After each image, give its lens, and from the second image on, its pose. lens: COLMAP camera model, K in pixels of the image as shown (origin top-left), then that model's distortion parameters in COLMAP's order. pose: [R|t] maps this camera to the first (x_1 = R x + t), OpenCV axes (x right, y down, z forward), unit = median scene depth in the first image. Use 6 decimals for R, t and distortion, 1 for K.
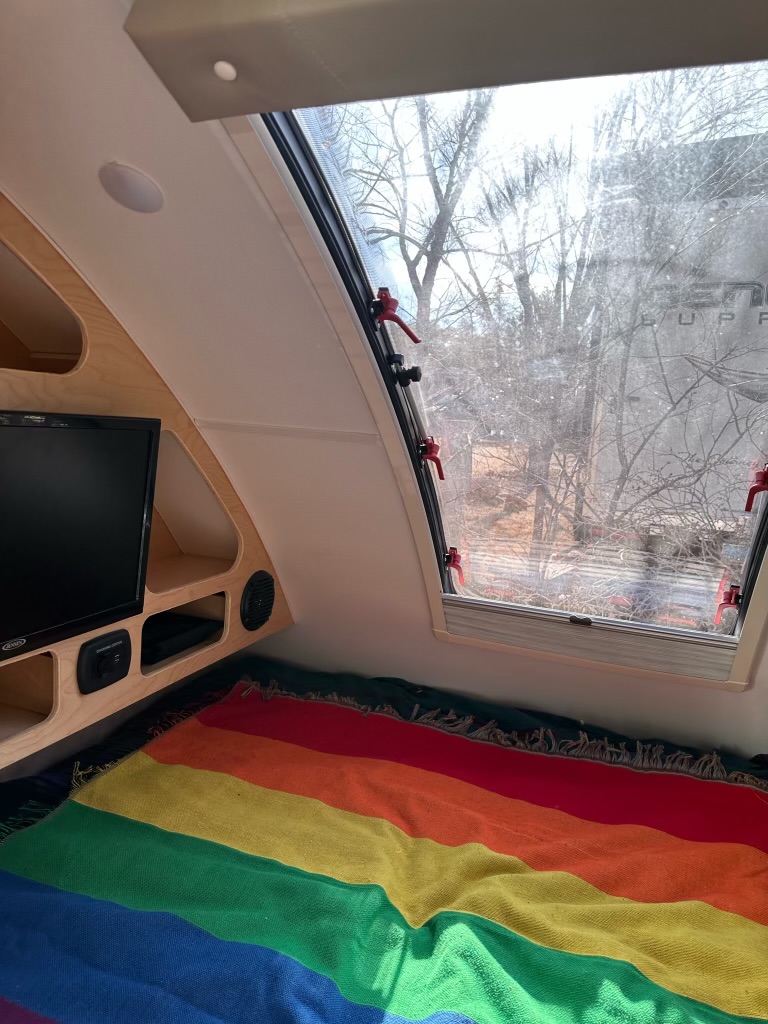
lens RADIAL K [[714.7, 0, 382.9], [0, 714.7, 511.0], [0, 0, 1]] dist [0.078174, -0.000004]
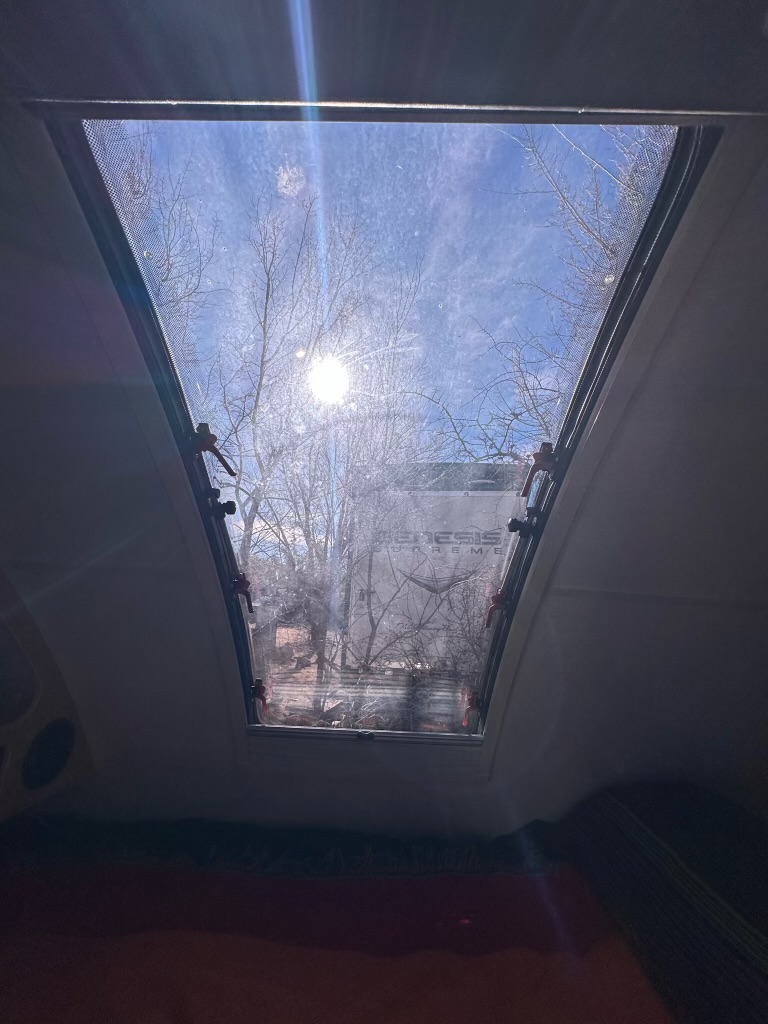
lens RADIAL K [[411.8, 0, 385.7], [0, 411.8, 513.7], [0, 0, 1]] dist [0.002582, 0.000356]
pose [[0.930679, 0.076750, 0.357695, 0.029466], [0.055106, 0.937180, -0.344467, 0.039725], [-0.361663, 0.340299, 0.867984, 0.246544]]
